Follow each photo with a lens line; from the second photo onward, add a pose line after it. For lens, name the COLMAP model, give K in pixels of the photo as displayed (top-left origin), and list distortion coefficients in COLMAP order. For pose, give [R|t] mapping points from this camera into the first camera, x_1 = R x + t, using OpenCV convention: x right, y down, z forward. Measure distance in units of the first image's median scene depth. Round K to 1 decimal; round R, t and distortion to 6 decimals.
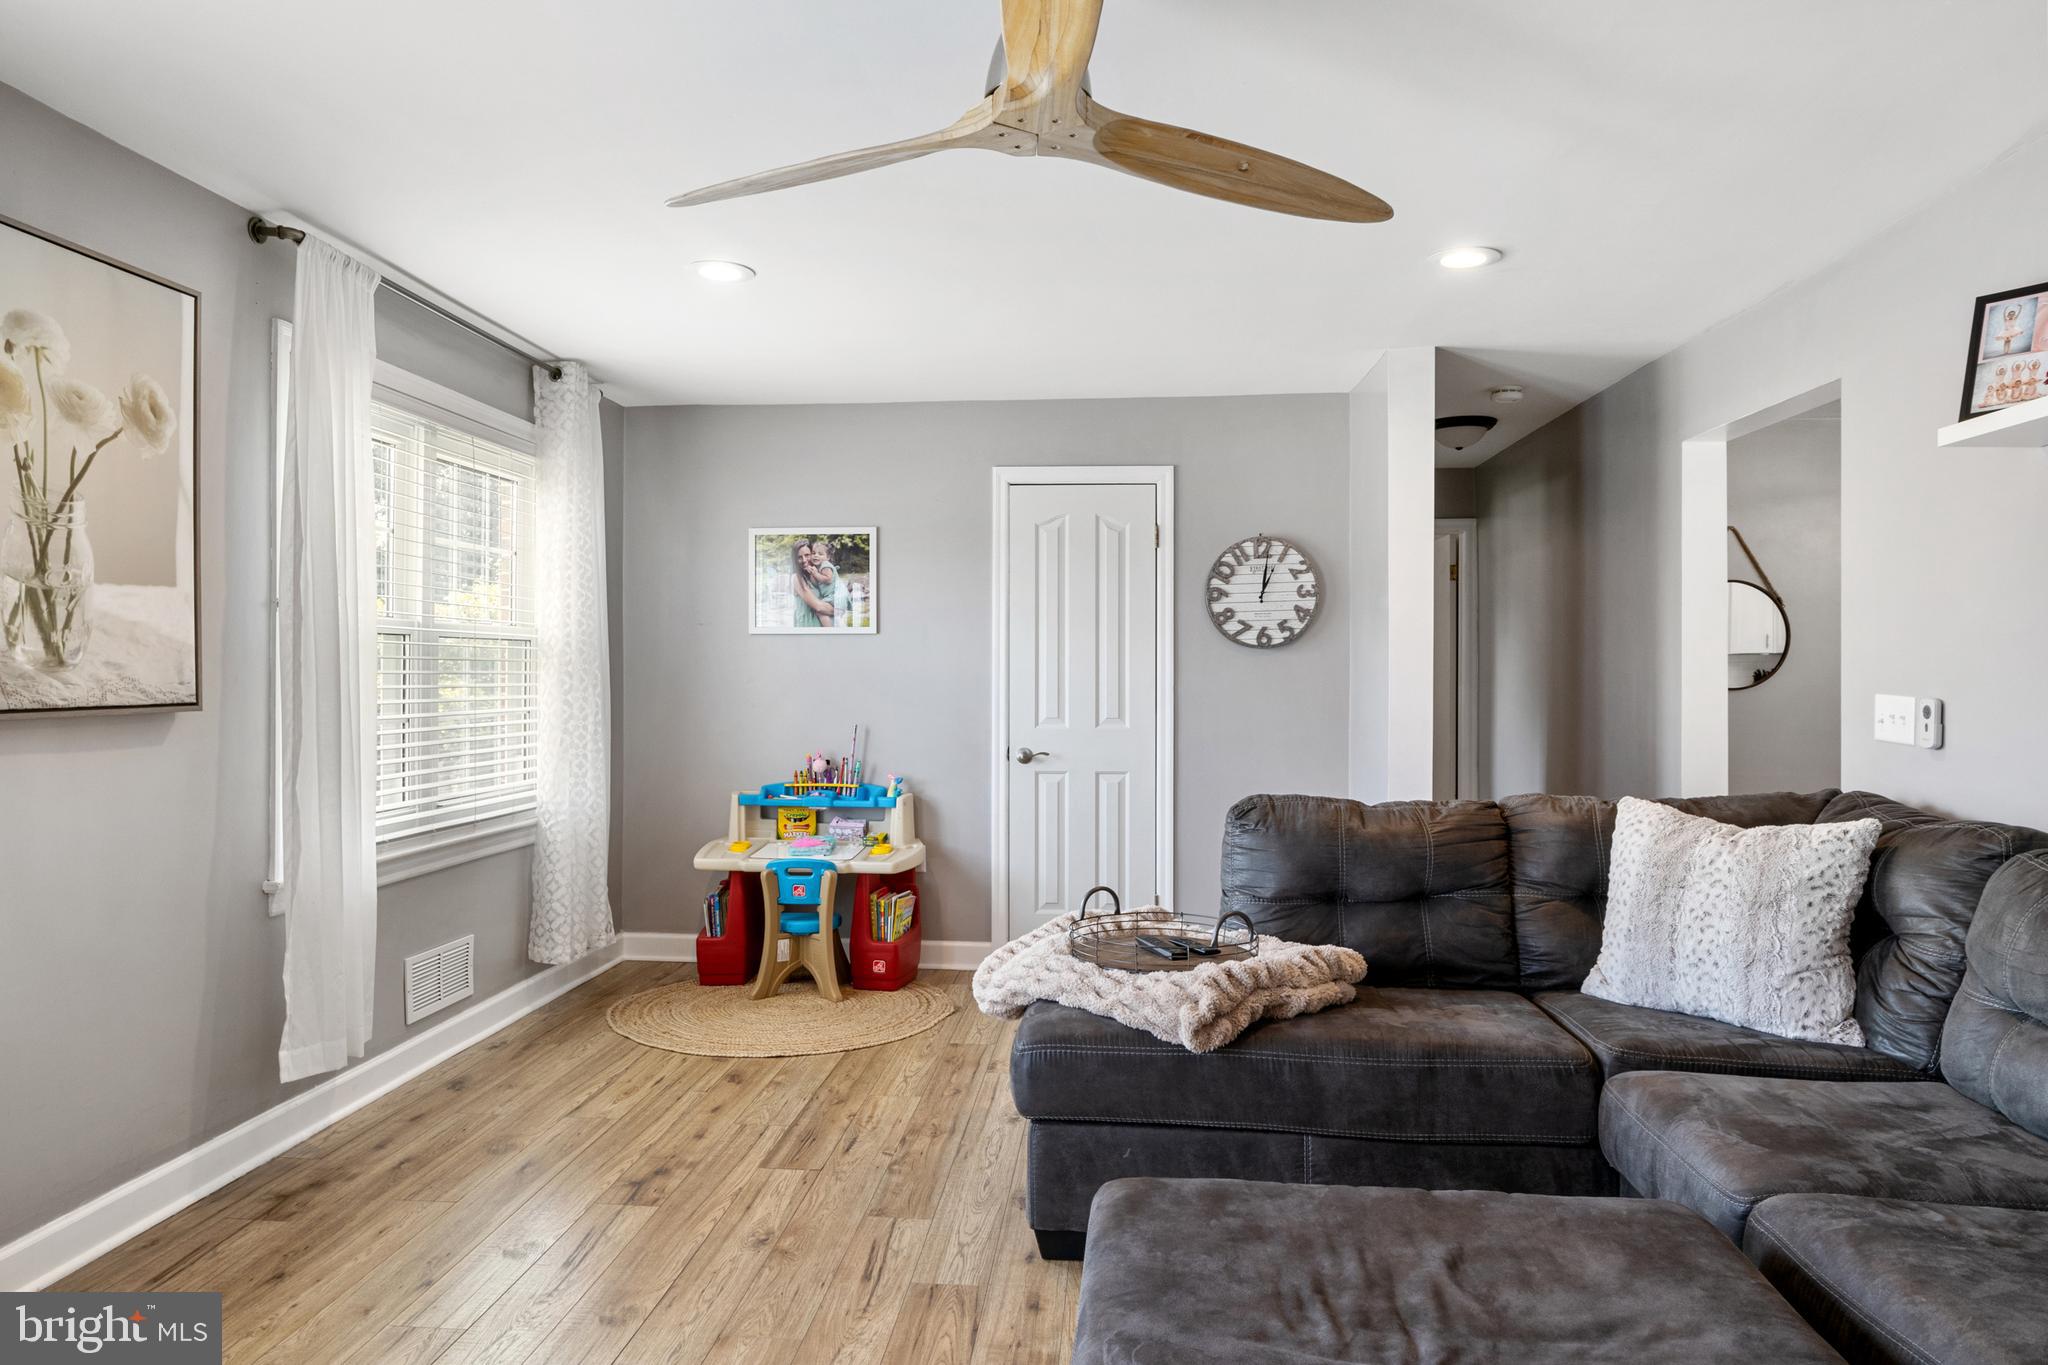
lens RADIAL K [[1279.1, 0, 1022.6], [0, 1279.1, 680.1], [0, 0, 1]] dist [-0.027525, 0.002782]
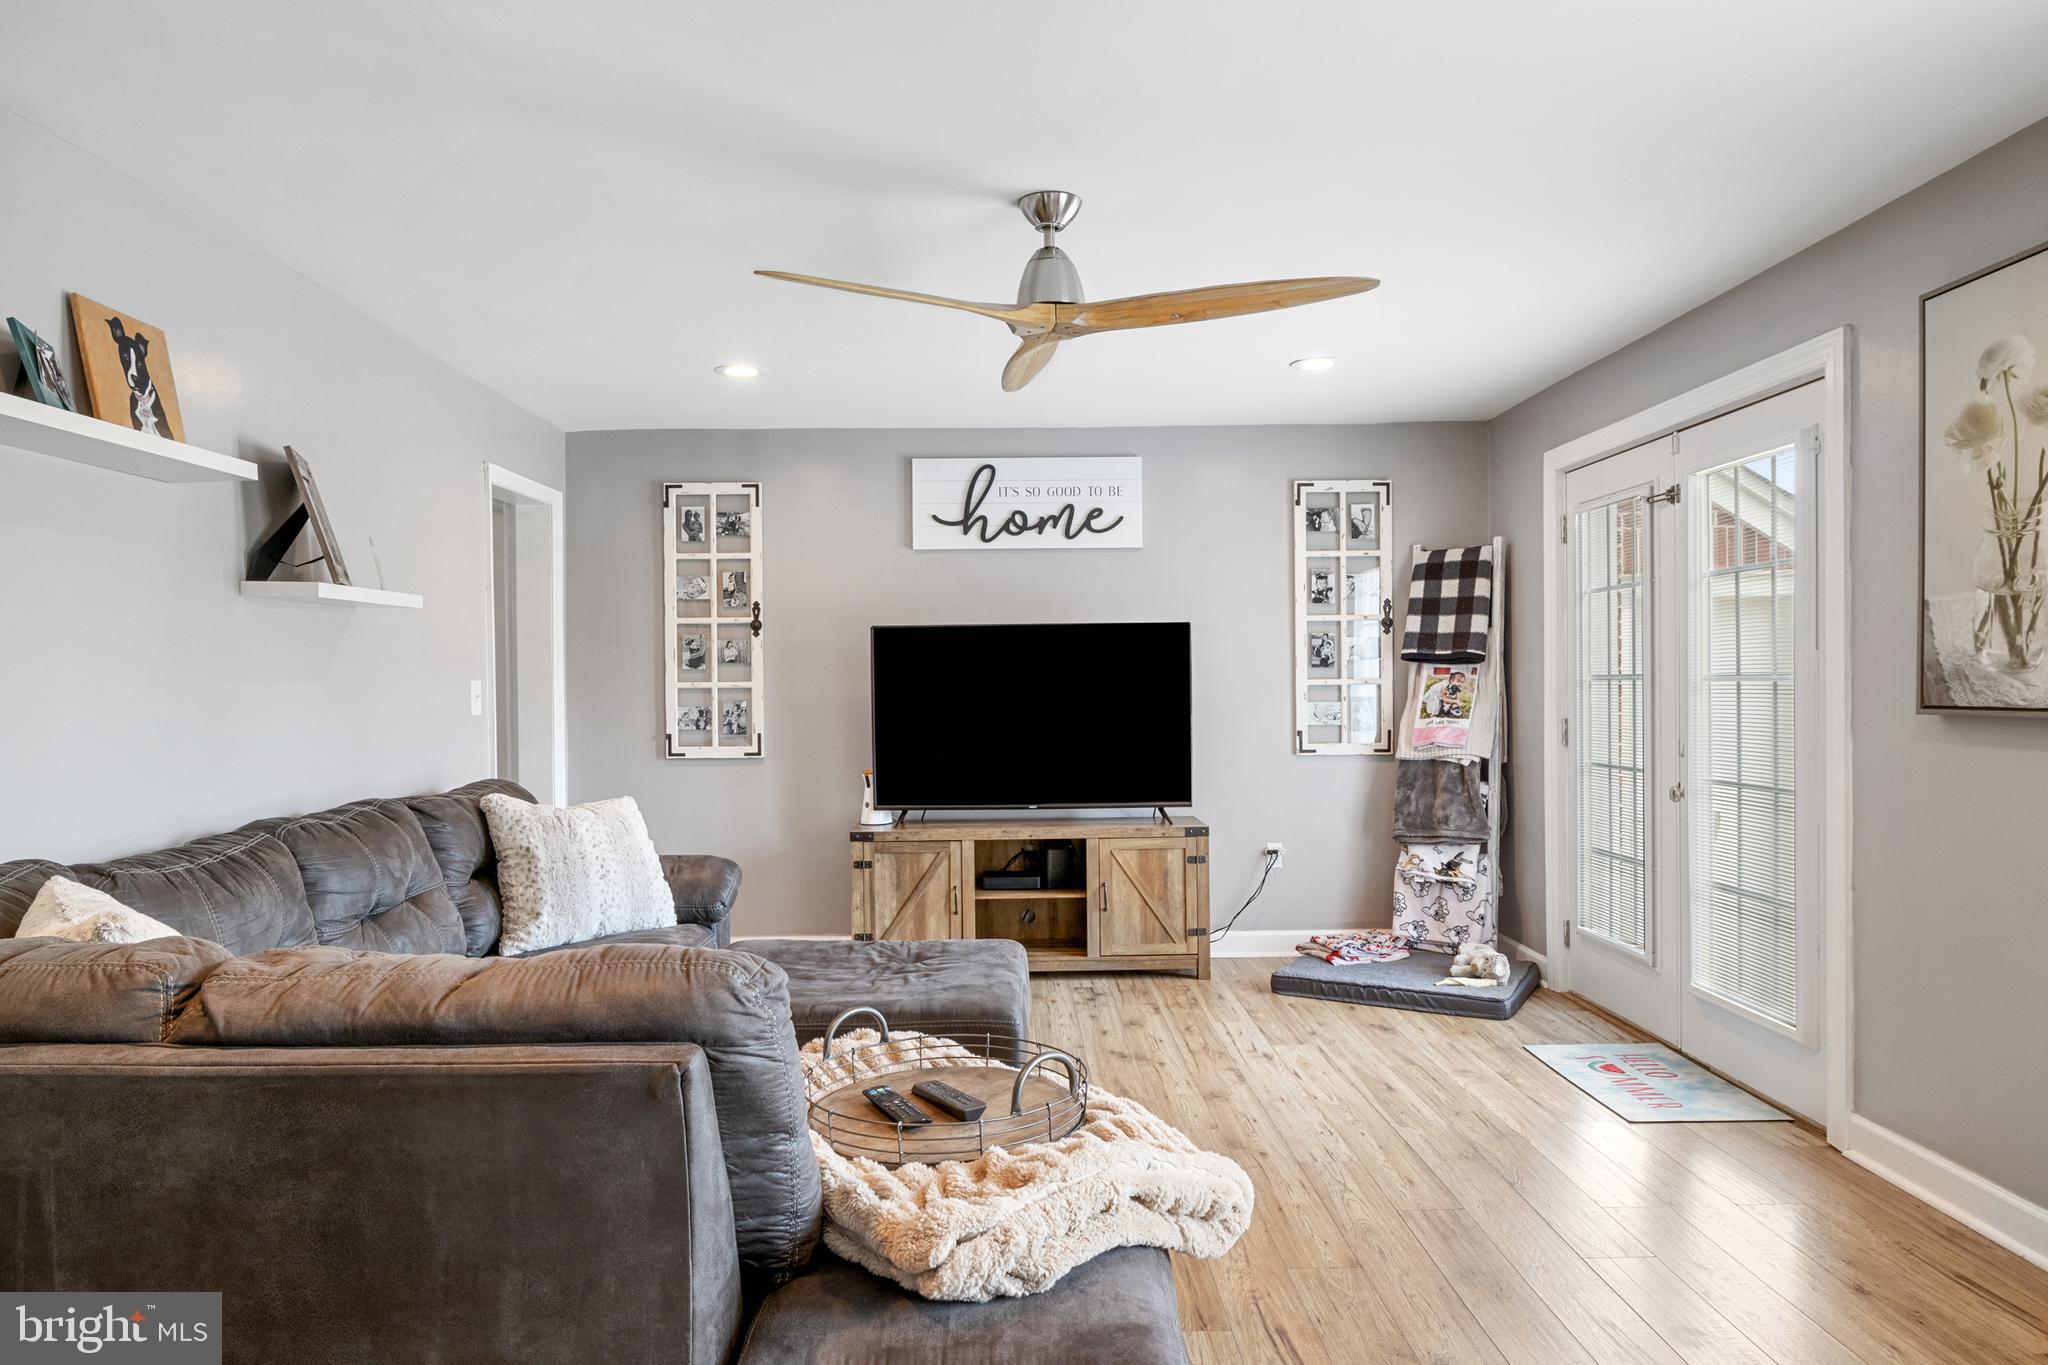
lens RADIAL K [[1279.1, 0, 1022.9], [0, 1279.1, 683.8], [0, 0, 1]] dist [-0.027525, 0.002782]
pose [[-0.995643, 0.014309, -0.092145, 0.150994], [0.013454, 0.999861, 0.009891, -0.019169], [0.092274, 0.008608, -0.995696, 1.975041]]
